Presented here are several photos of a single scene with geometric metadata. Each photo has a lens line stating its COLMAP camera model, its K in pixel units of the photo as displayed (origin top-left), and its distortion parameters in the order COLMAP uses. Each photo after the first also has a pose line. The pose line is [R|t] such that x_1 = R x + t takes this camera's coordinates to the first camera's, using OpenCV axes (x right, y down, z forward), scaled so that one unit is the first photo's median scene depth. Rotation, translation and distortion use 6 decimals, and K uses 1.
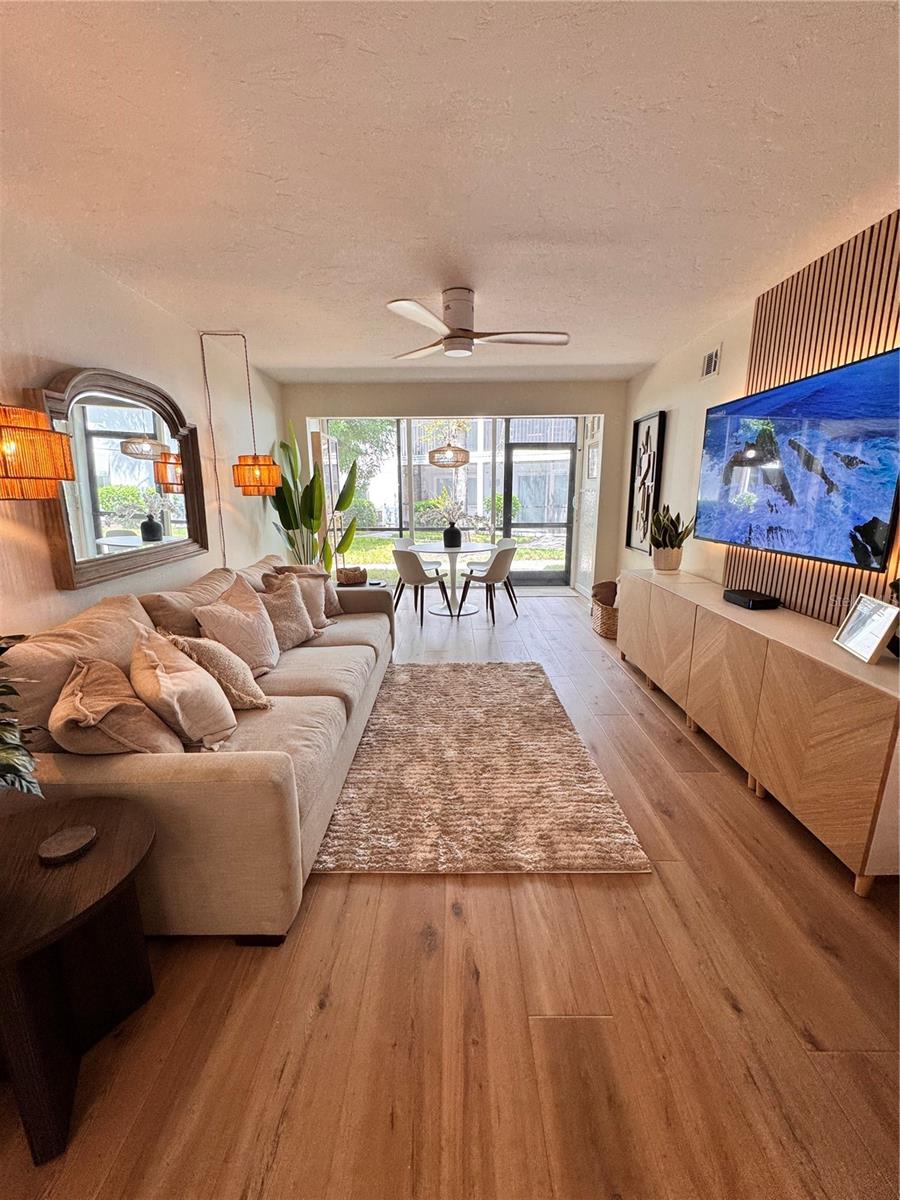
lens RADIAL K [[477.2, 0, 452.7], [0, 477.2, 601.9], [0, 0, 1]] dist [-0.009319, 0.001693]
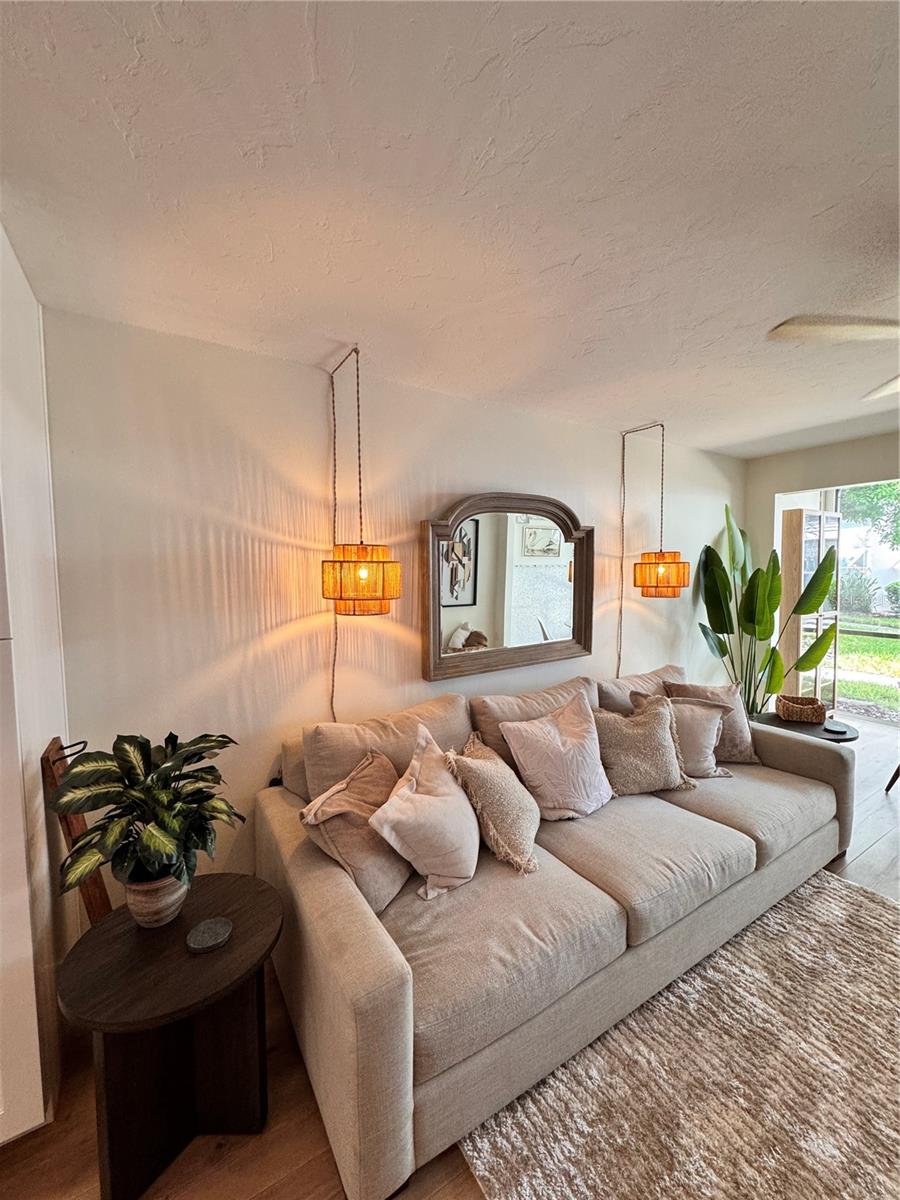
lens RADIAL K [[477.2, 0, 446.1], [0, 477.2, 599.8], [0, 0, 1]] dist [-0.009319, 0.001693]
pose [[0.521188, 0.048039, -0.852089, 0.138366], [-0.183013, 0.981479, -0.056608, -0.105835], [0.833588, 0.185447, 0.520327, 0.247929]]
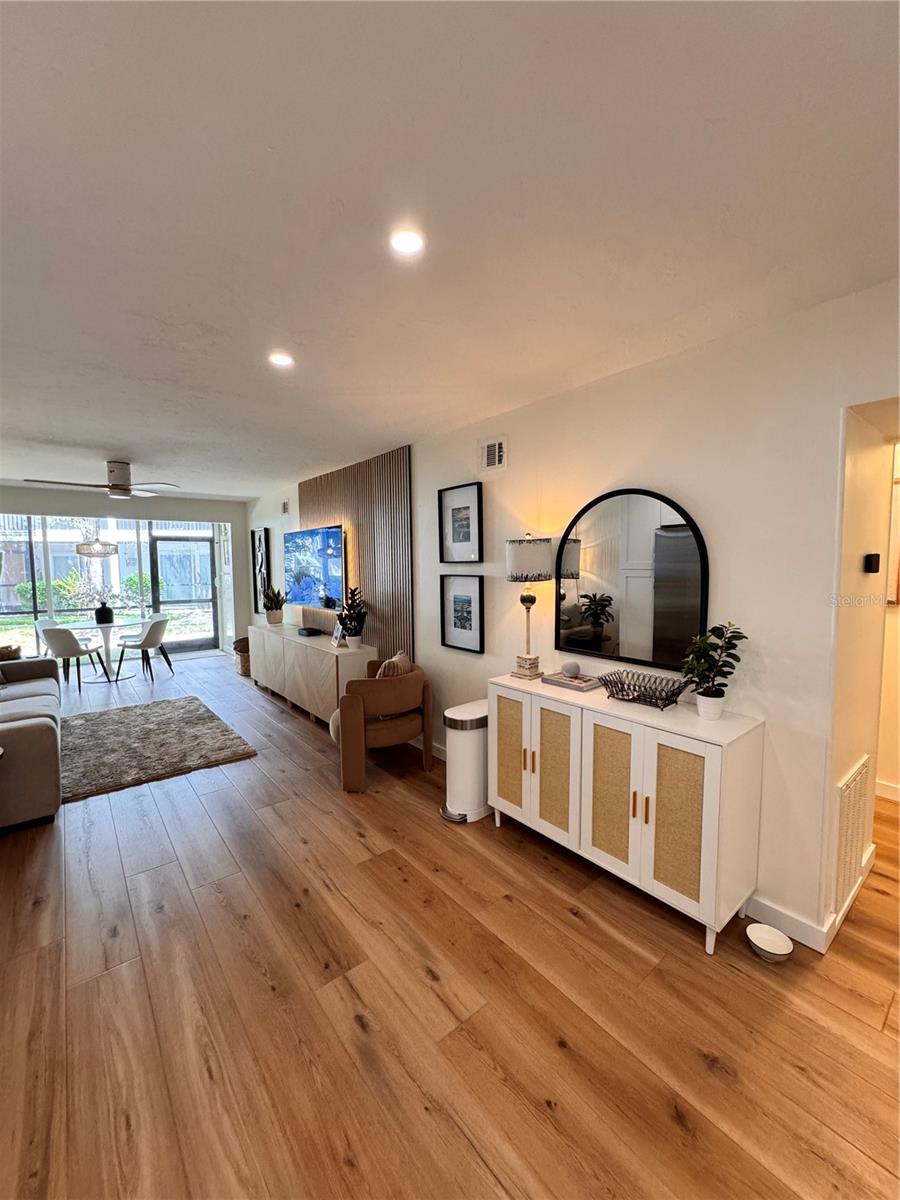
lens RADIAL K [[477.2, 0, 453.4], [0, 477.2, 599.8], [0, 0, 1]] dist [-0.009319, 0.001693]
pose [[0.772744, -0.047148, 0.632964, -0.127335], [0.145657, 0.983796, -0.104543, 0.125951], [-0.617778, 0.172980, 0.767090, -0.727809]]
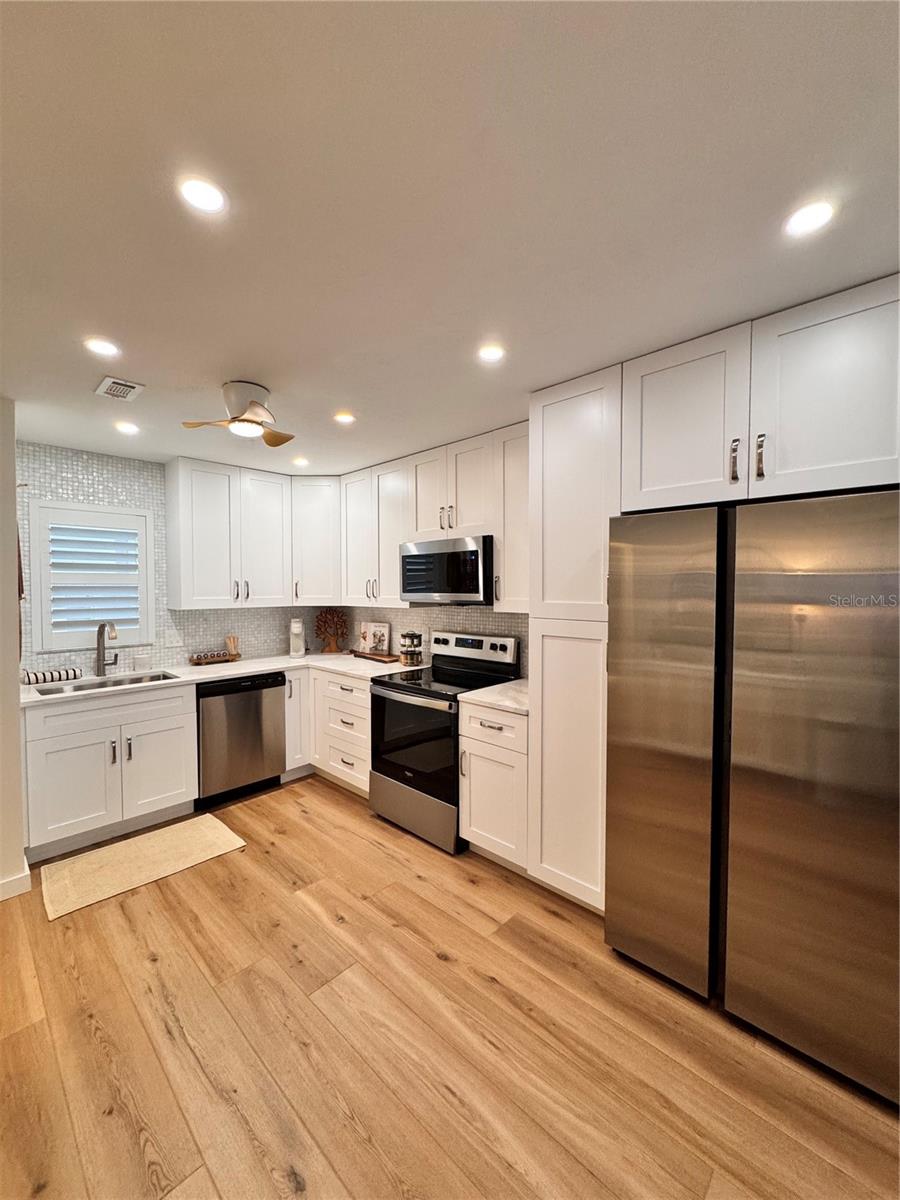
lens RADIAL K [[477.2, 0, 451.4], [0, 477.2, 595.7], [0, 0, 1]] dist [-0.009319, 0.001693]
pose [[-0.690200, 0.019873, -0.723346, 0.263775], [-0.161363, 0.970225, 0.180625, -0.052065], [0.705398, 0.241388, -0.666443, 0.001424]]
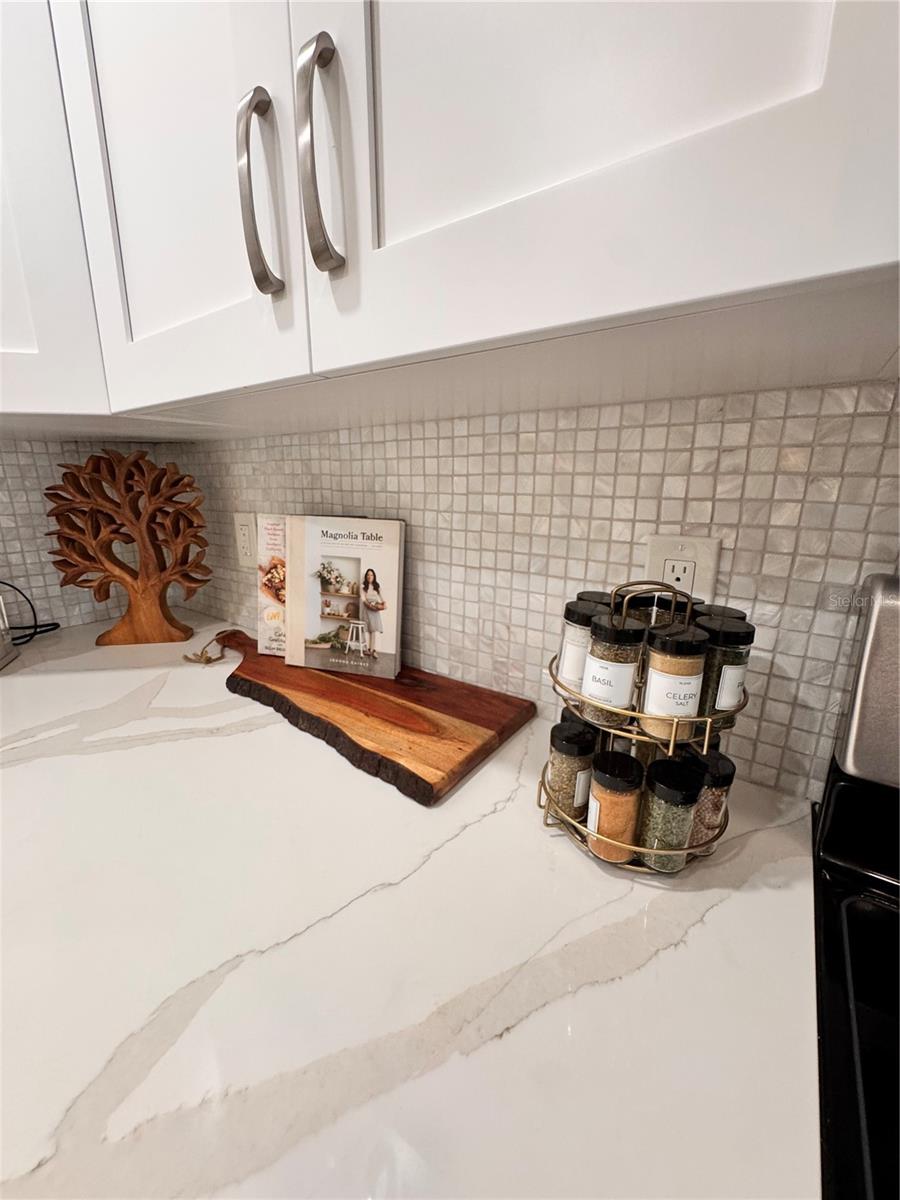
lens RADIAL K [[477.2, 0, 451.0], [0, 477.2, 598.4], [0, 0, 1]] dist [-0.009319, 0.001693]
pose [[-0.580421, 0.200812, -0.789168, -0.342744], [-0.186585, 0.910538, 0.368927, 0.212585], [0.792652, 0.361380, -0.491026, -0.776415]]
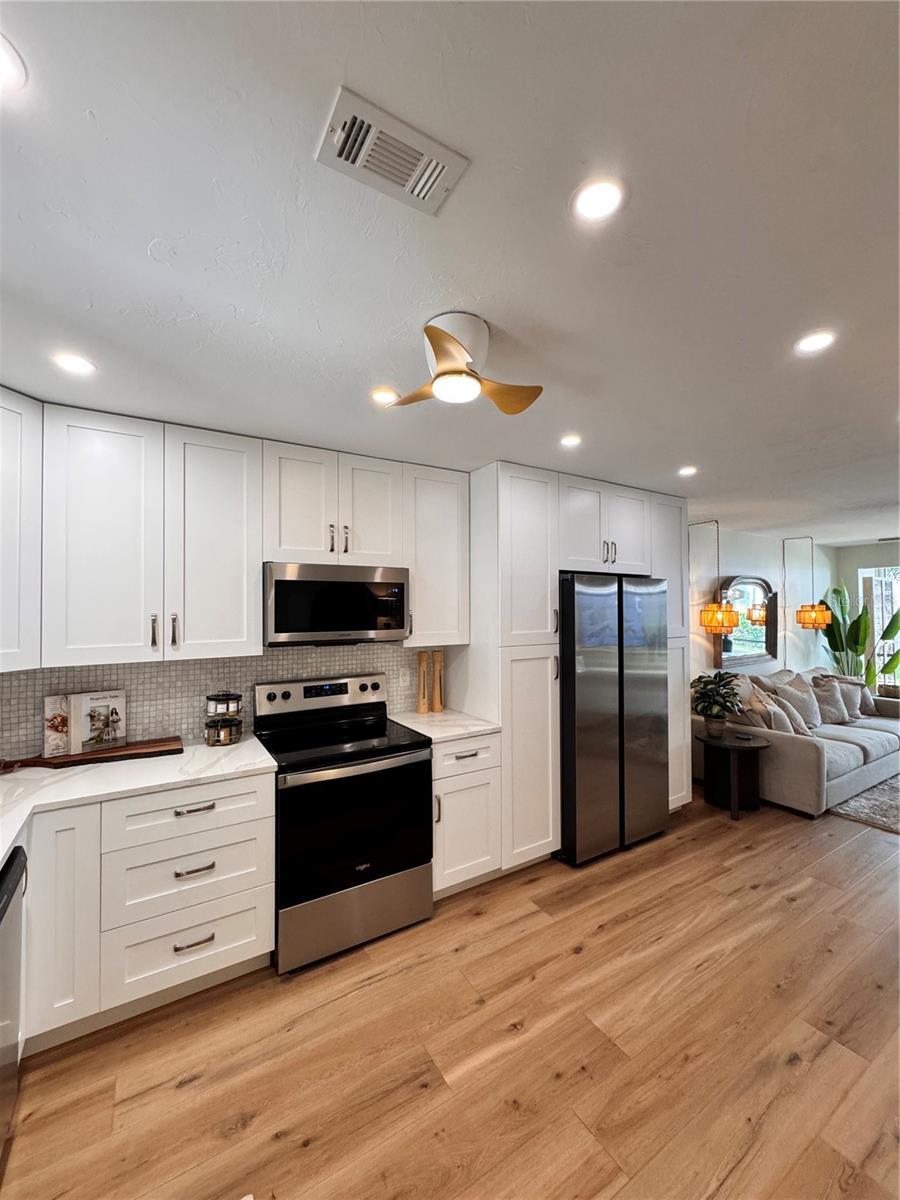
lens RADIAL K [[477.2, 0, 448.3], [0, 477.2, 595.3], [0, 0, 1]] dist [-0.009319, 0.001693]
pose [[0.522100, -0.020830, -0.852630, 0.340049], [-0.192663, 0.970981, -0.141696, 0.140374], [0.830839, 0.238250, 0.502936, -0.916836]]
